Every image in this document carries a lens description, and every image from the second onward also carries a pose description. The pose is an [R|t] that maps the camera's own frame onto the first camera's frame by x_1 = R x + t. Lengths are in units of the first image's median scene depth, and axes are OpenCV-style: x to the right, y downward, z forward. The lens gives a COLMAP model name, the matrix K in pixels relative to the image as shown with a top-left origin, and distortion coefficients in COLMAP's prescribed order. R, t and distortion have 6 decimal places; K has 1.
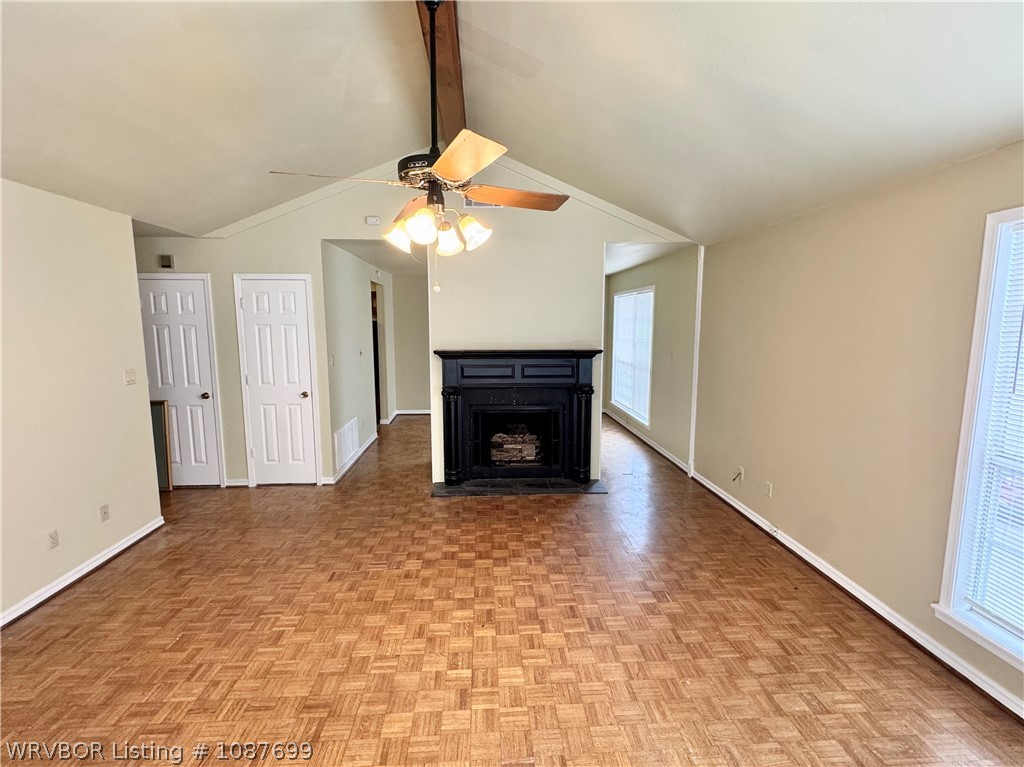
lens RADIAL K [[486.1, 0, 512.0], [0, 486.1, 383.5], [0, 0, 1]] dist [-0.000699, -0.000011]
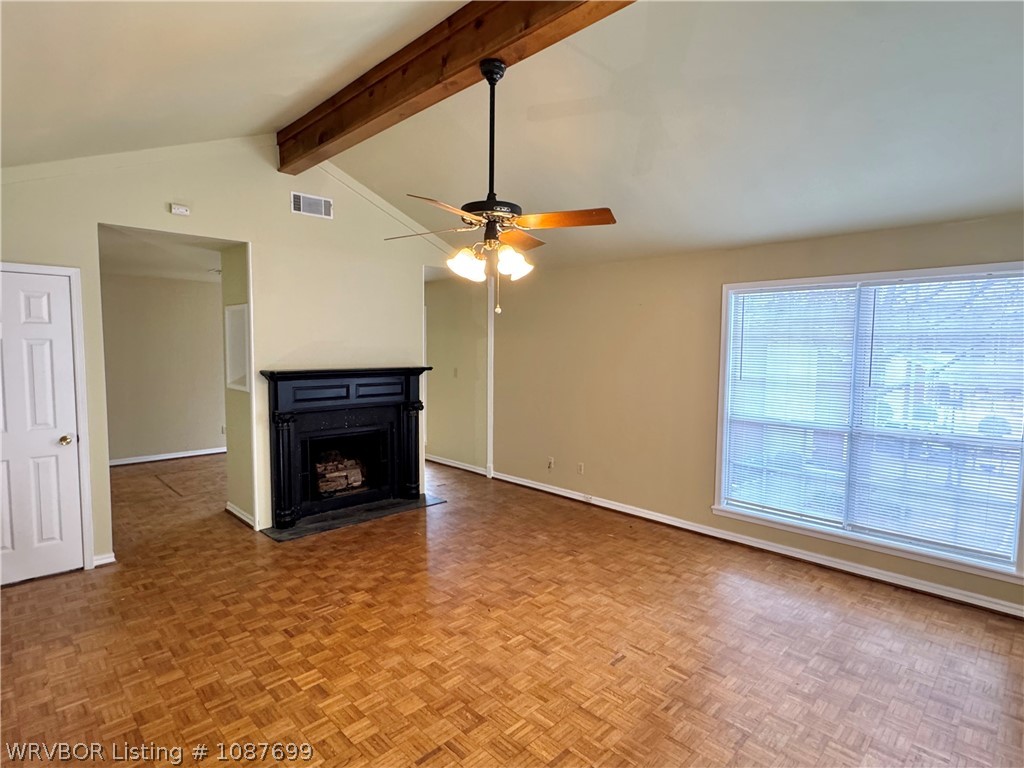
lens RADIAL K [[551.0, 0, 512.0], [0, 551.0, 384.0], [0, 0, 1]] dist [-0.003097, 0.000109]
pose [[0.748320, -0.040774, 0.662084, -0.468435], [0.074204, 0.996990, -0.022470, 0.007839], [-0.659175, 0.065944, 0.749093, -0.008218]]
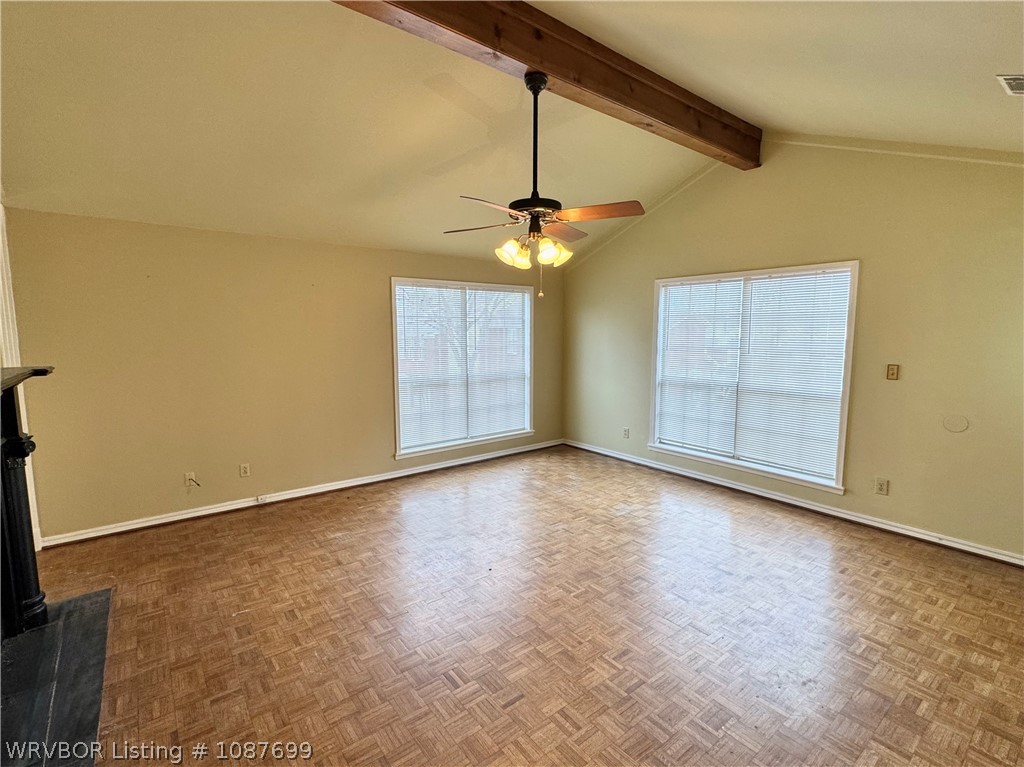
lens RADIAL K [[479.8, 0, 512.0], [0, 479.8, 383.5], [0, 0, 1]] dist [0.000987, 0.000005]
pose [[-0.571903, -0.086740, 0.815723, -0.577035], [0.108688, 0.977615, 0.180156, -0.092345], [-0.813089, 0.191691, -0.549673, 0.855821]]
